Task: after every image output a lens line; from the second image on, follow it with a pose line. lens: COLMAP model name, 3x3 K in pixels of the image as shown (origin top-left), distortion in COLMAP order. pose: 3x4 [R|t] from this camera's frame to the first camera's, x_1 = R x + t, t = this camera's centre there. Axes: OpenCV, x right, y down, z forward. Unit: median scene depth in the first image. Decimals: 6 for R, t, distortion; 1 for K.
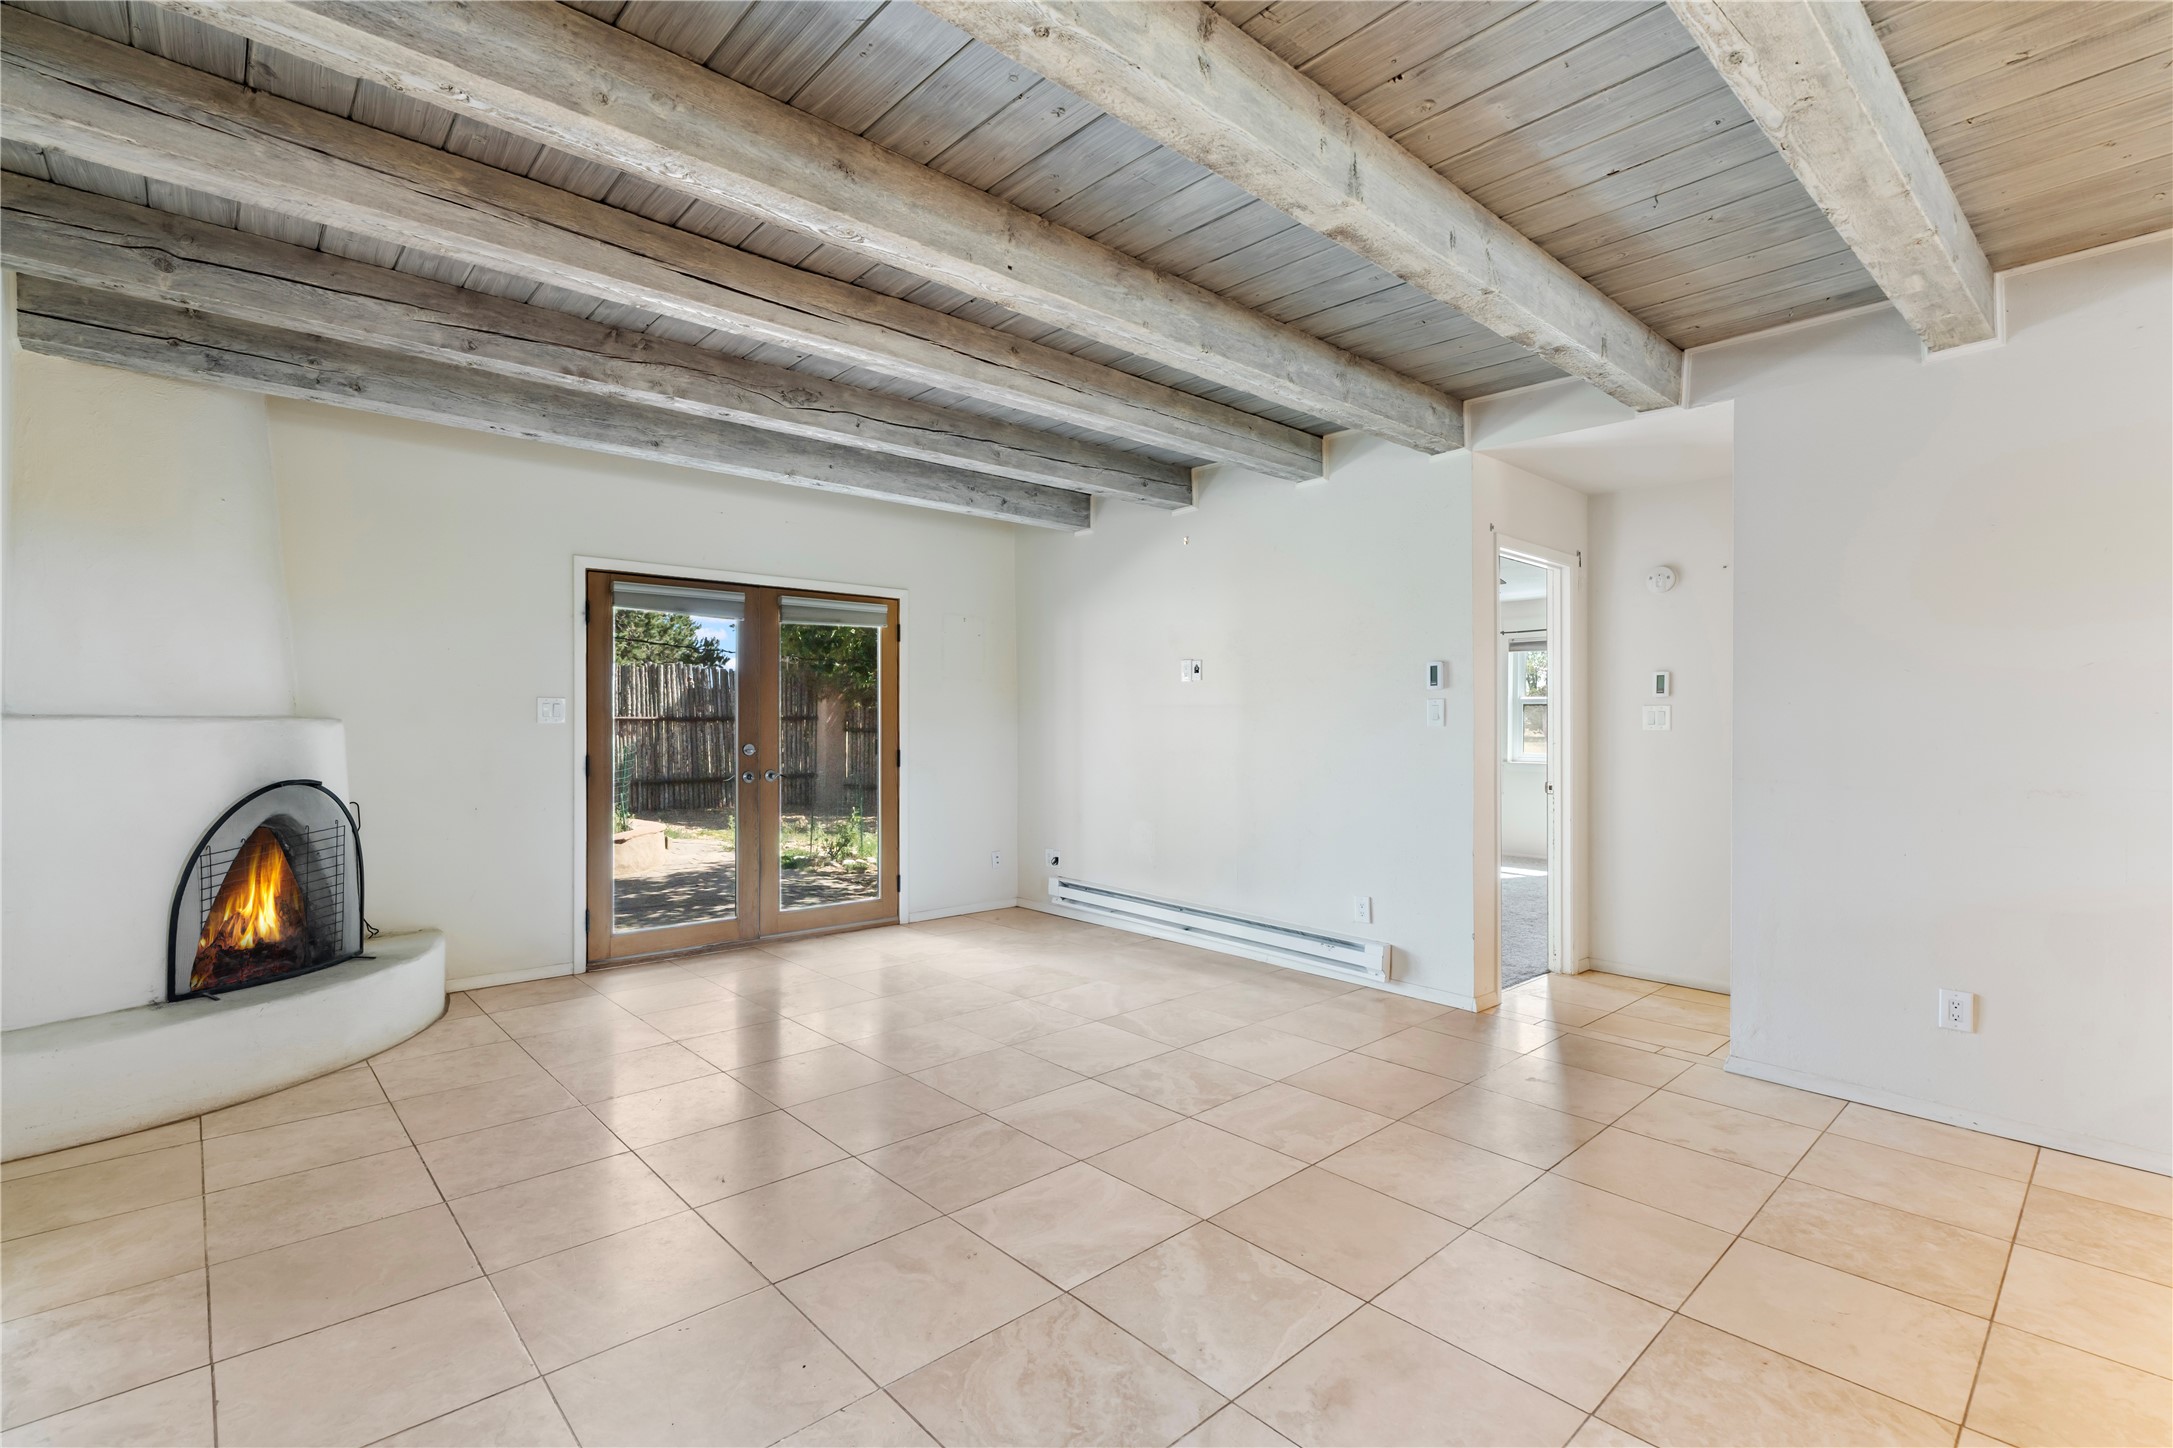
lens RADIAL K [[991.2, 0, 1086.5], [0, 991.2, 724.0], [0, 0, 1]] dist [0.000753, 0.000342]
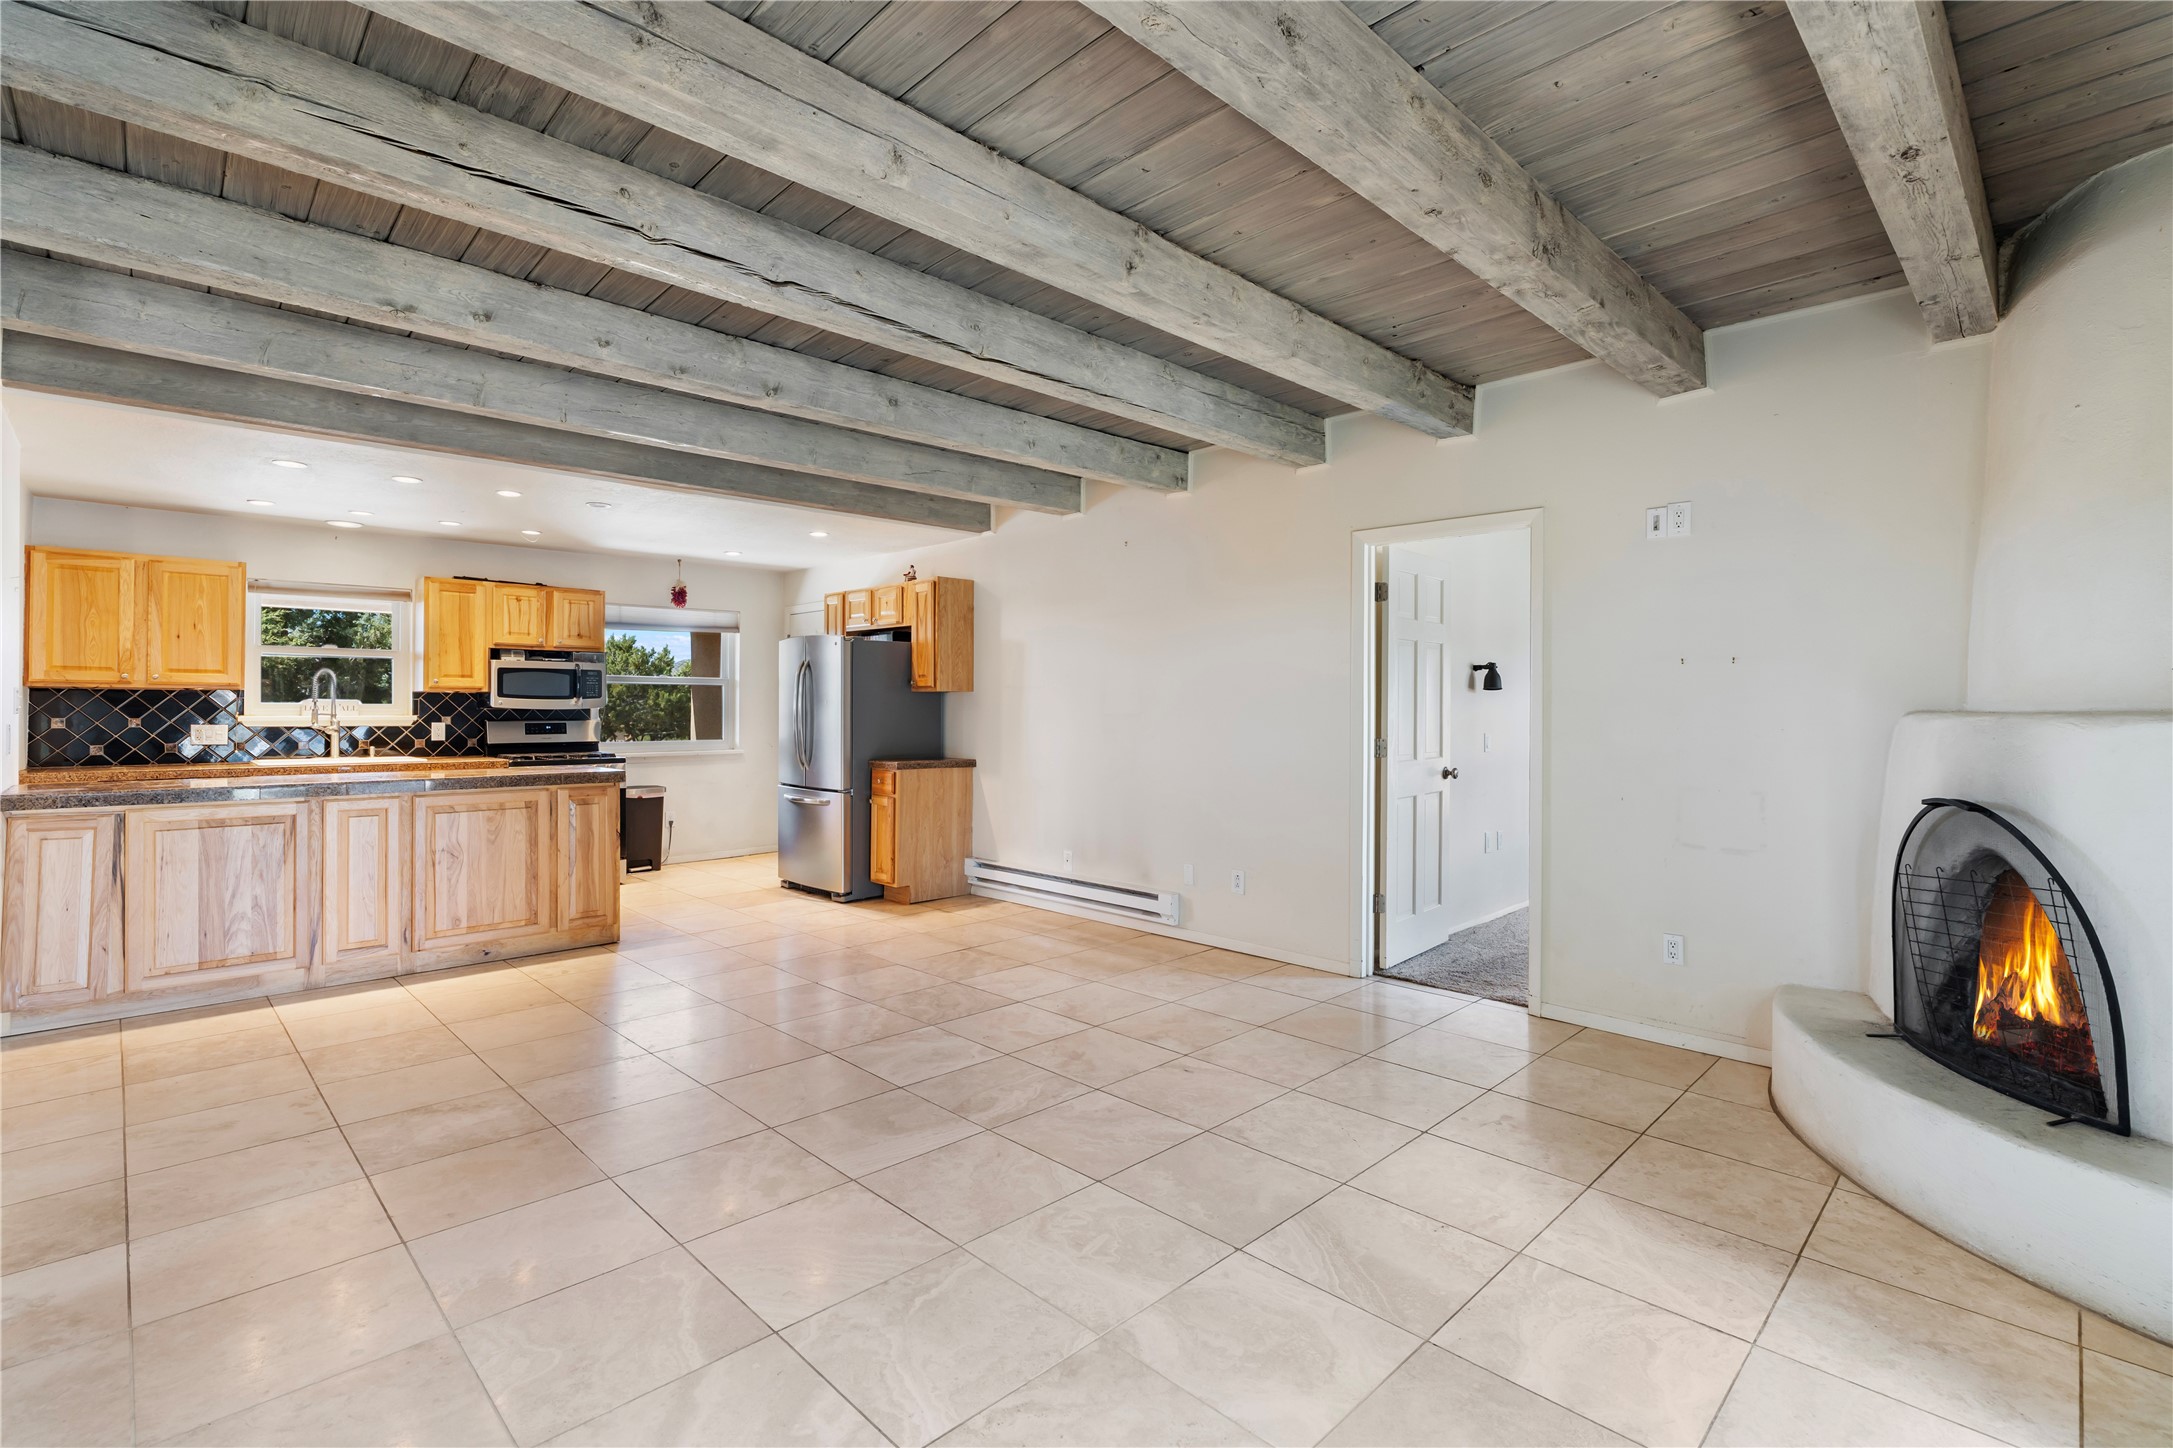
lens RADIAL K [[991.2, 0, 1086.5], [0, 991.2, 724.0], [0, 0, 1]] dist [0.000753, 0.000342]
pose [[-0.999260, -0.005159, -0.038106, -0.149911], [-0.005695, 0.999886, 0.013959, -0.005334], [0.038030, 0.014166, -0.999176, 1.827455]]
